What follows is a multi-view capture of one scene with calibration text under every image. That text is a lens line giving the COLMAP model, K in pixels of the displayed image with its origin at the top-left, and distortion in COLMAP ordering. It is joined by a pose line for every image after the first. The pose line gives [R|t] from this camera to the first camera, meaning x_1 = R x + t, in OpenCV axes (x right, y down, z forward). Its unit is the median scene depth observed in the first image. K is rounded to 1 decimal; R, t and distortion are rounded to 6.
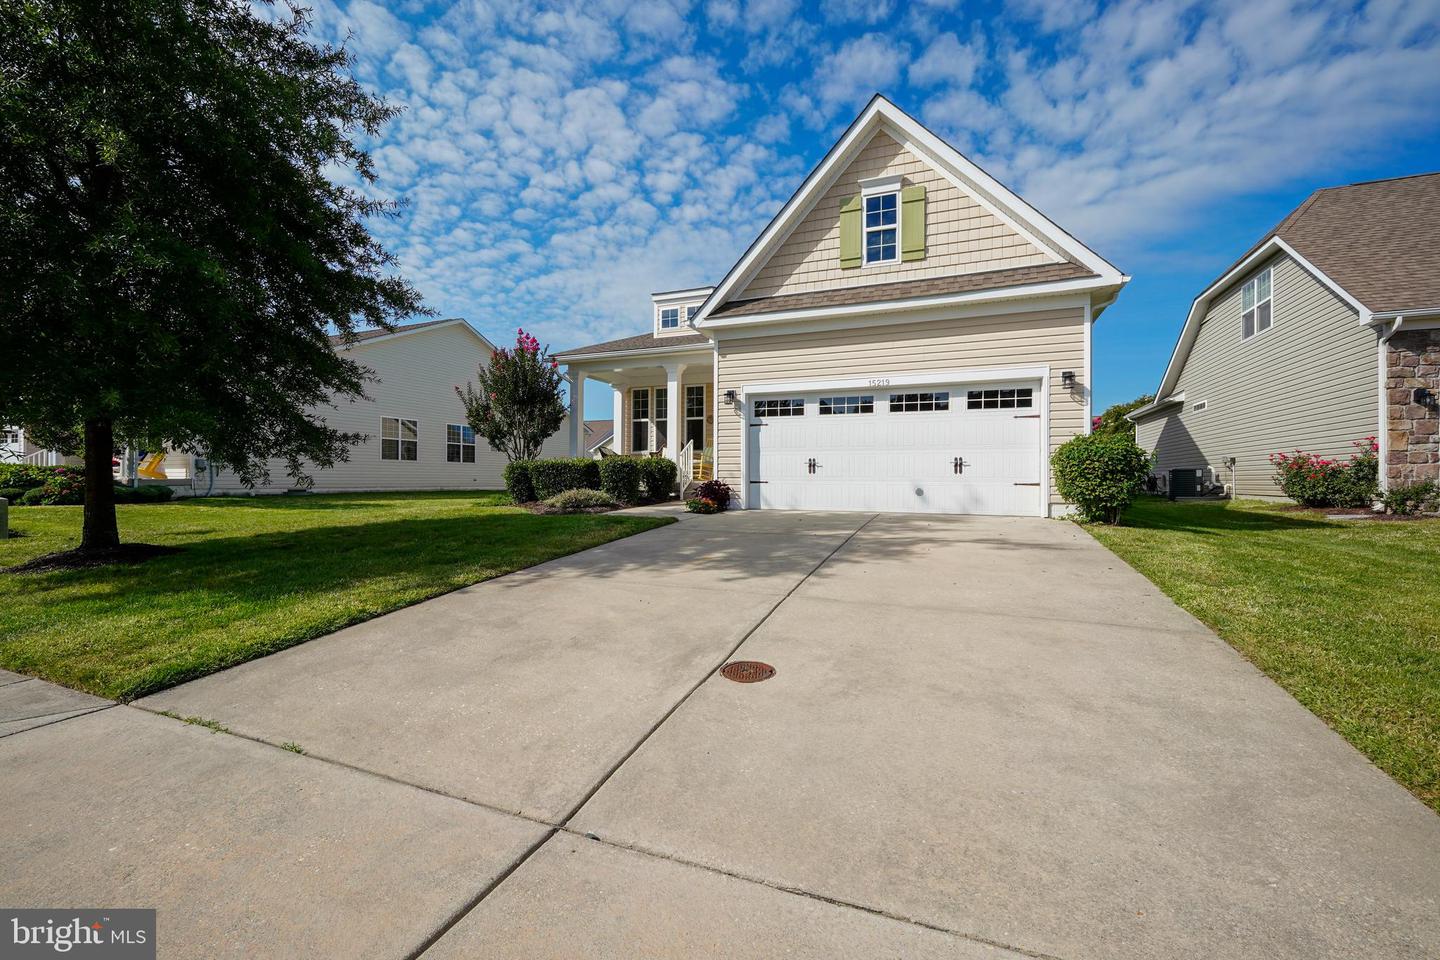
lens RADIAL K [[606.9, 0, 707.4], [0, 606.9, 475.8], [0, 0, 1]] dist [-0.005892, 0.004018]
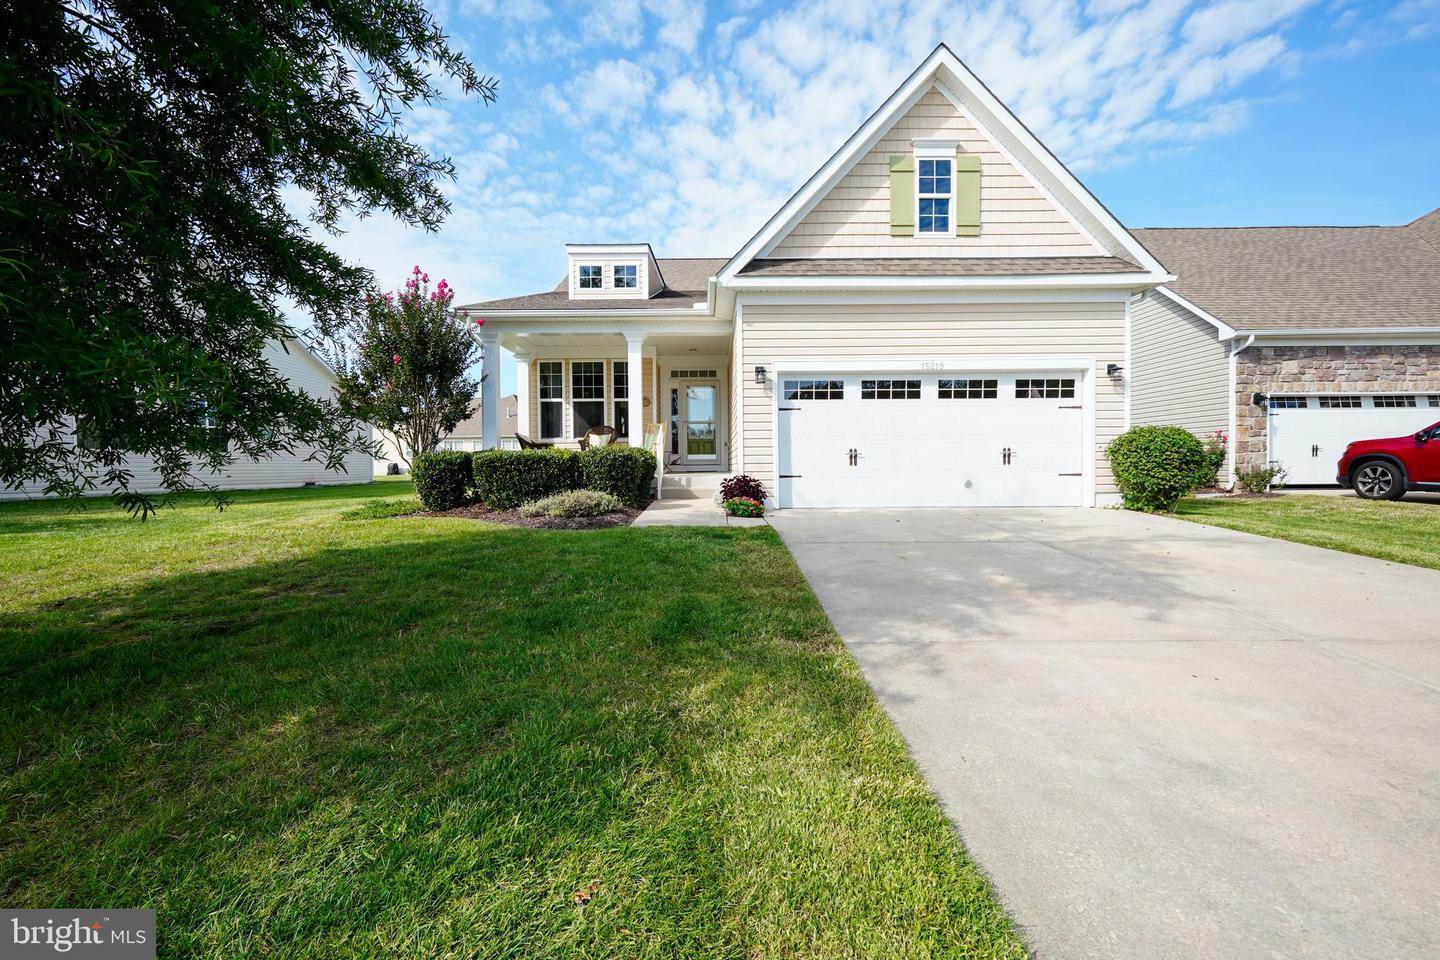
lens RADIAL K [[606.9, 0, 707.4], [0, 606.9, 475.8], [0, 0, 1]] dist [-0.005892, 0.004018]
pose [[0.920609, -0.018877, 0.390028, -0.374716], [0.010136, 0.999649, 0.024459, -0.013250], [-0.390353, -0.018564, 0.920478, 0.276095]]
